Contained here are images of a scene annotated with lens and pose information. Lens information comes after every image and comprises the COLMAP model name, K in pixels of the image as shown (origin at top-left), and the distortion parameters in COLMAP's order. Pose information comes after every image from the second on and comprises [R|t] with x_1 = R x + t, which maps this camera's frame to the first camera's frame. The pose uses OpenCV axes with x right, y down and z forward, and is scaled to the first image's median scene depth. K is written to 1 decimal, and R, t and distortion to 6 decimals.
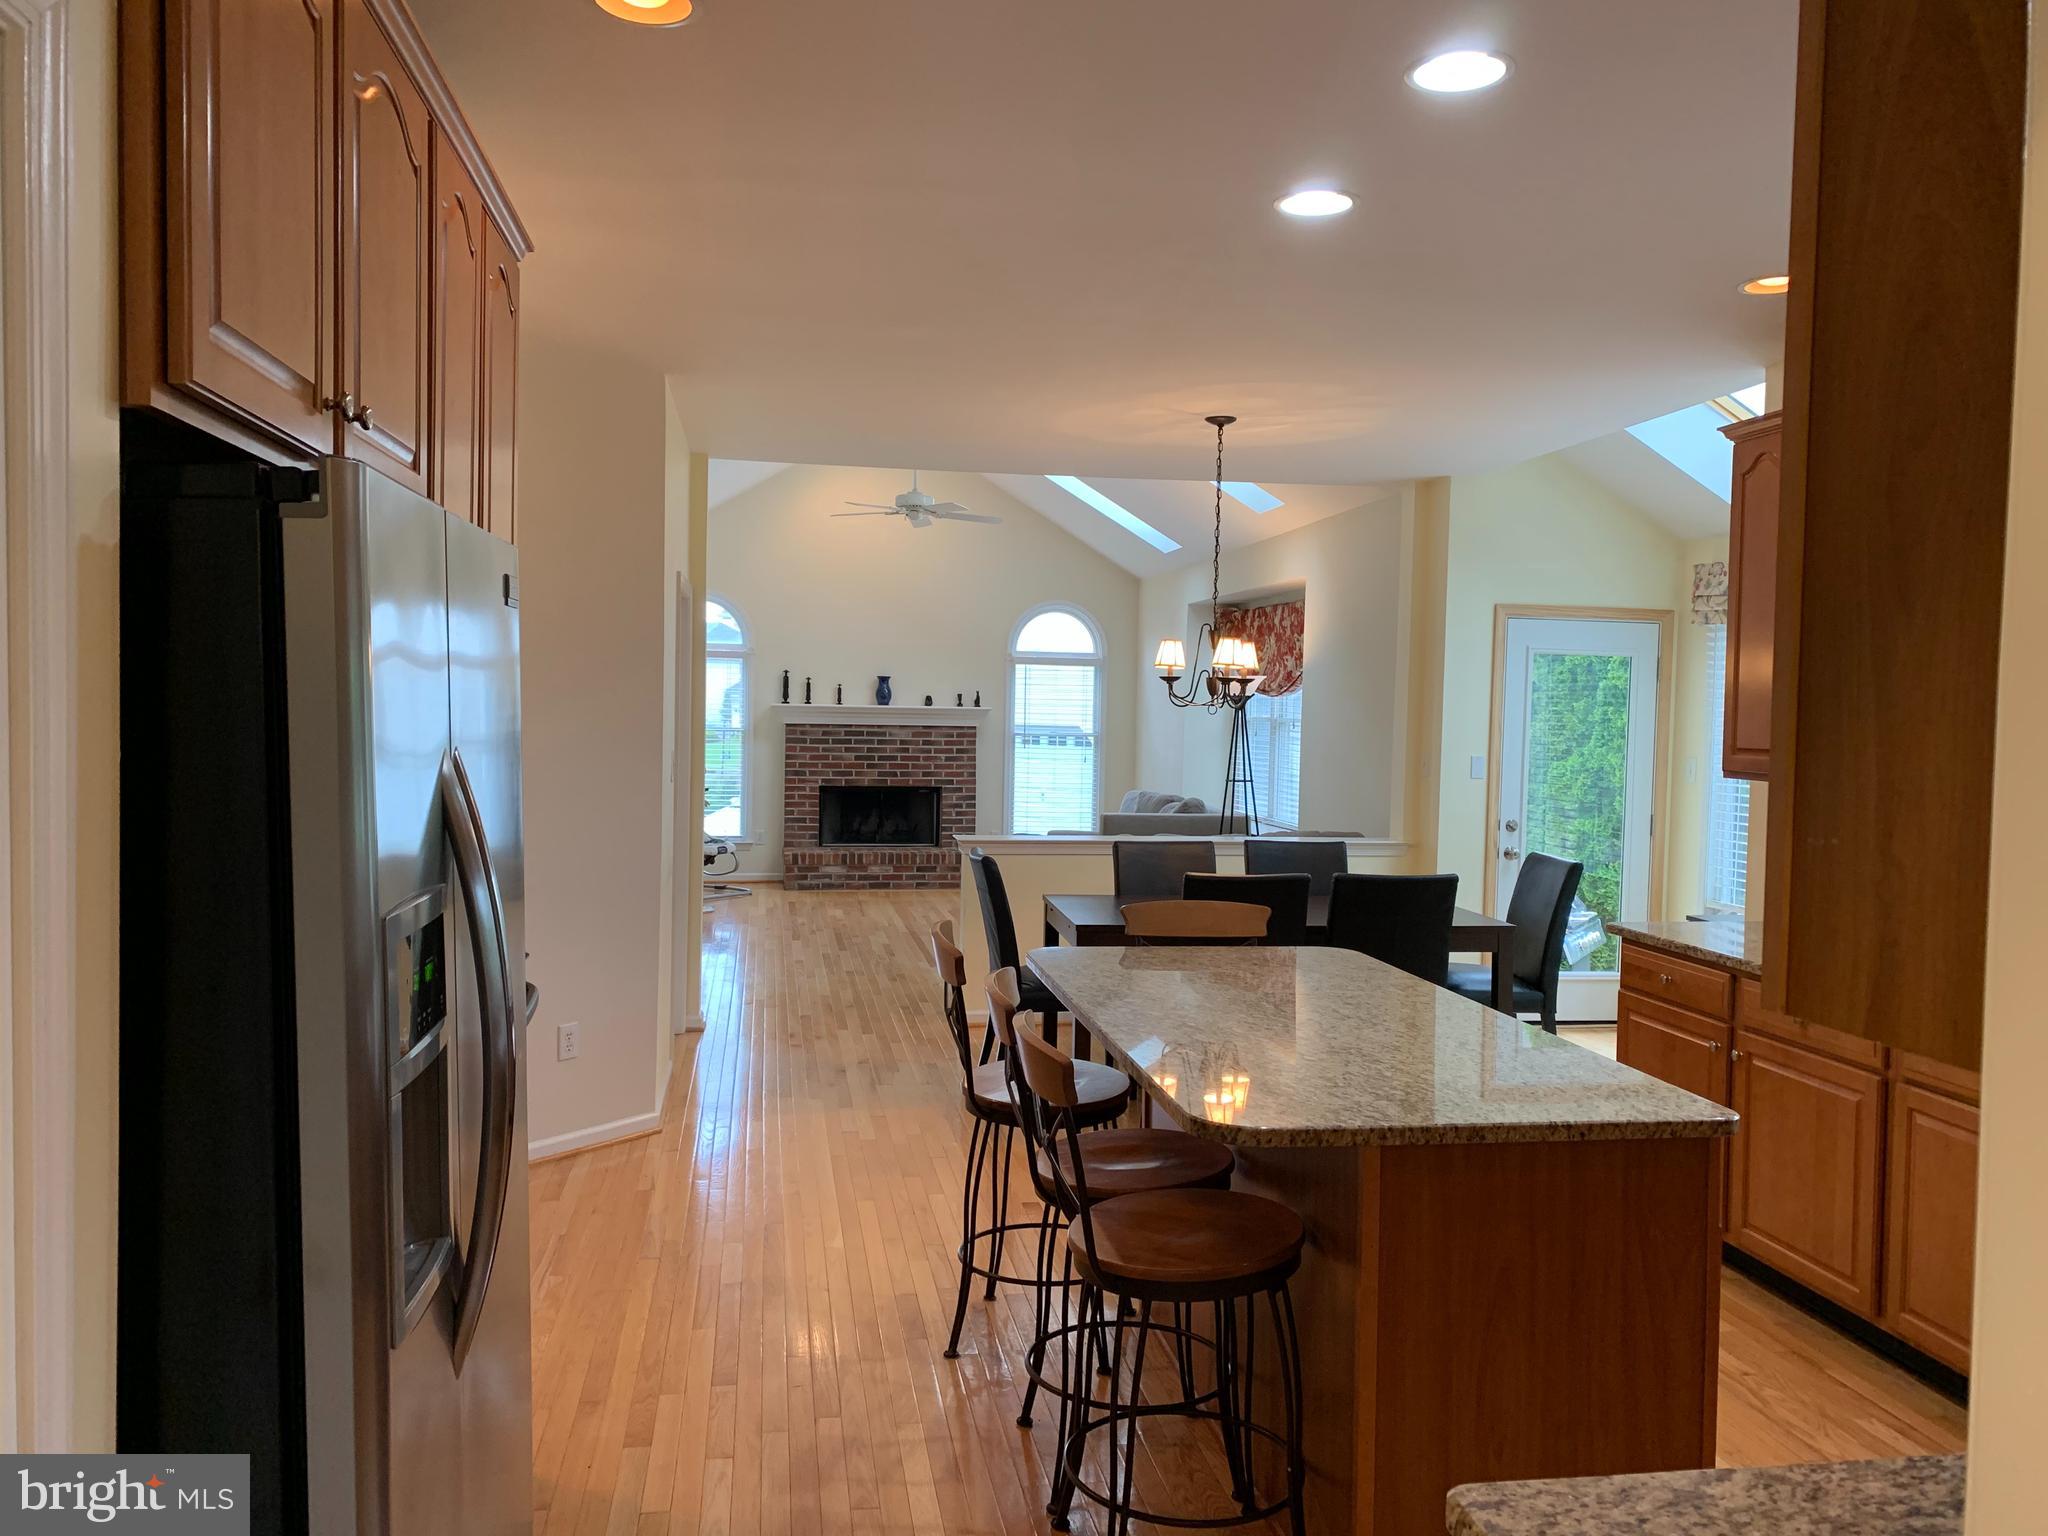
lens RADIAL K [[1554.8, 0, 1026.1], [0, 1554.8, 769.0], [0, 0, 1]] dist [0.013391, -0.007057]
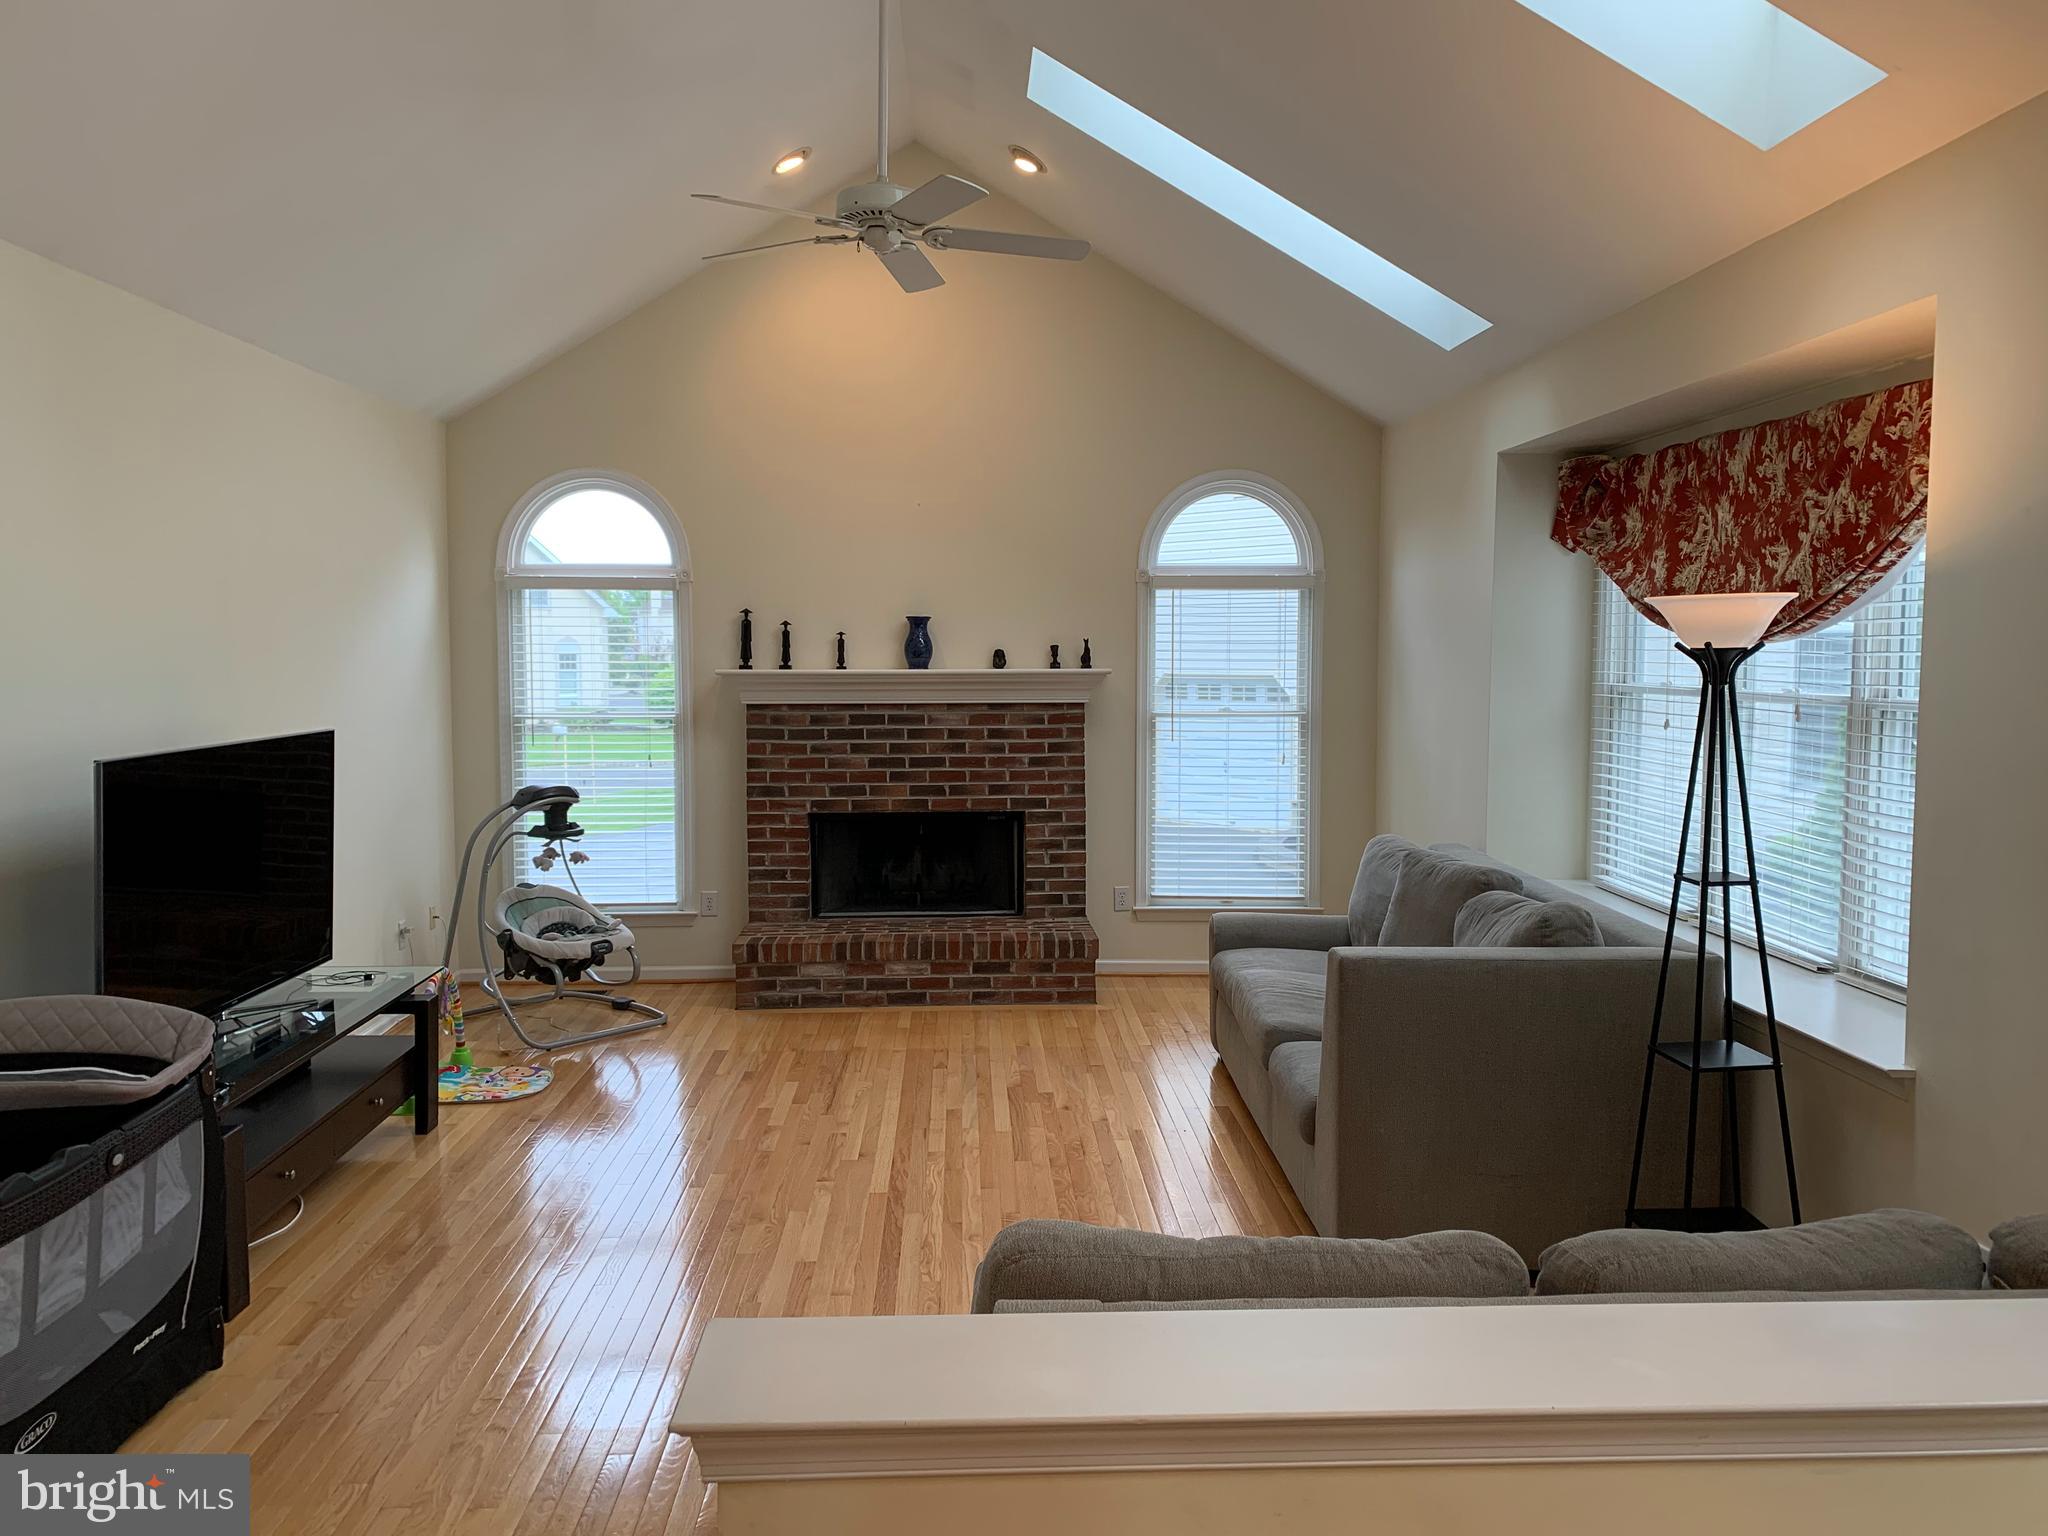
lens RADIAL K [[1554.8, 0, 1008.8], [0, 1554.8, 773.0], [0, 0, 1]] dist [0.013391, -0.007057]
pose [[0.991162, -0.008738, -0.132367, 0.014727], [0.014195, 0.999085, 0.040341, -0.025609], [0.131893, -0.041864, 0.990379, 0.448803]]
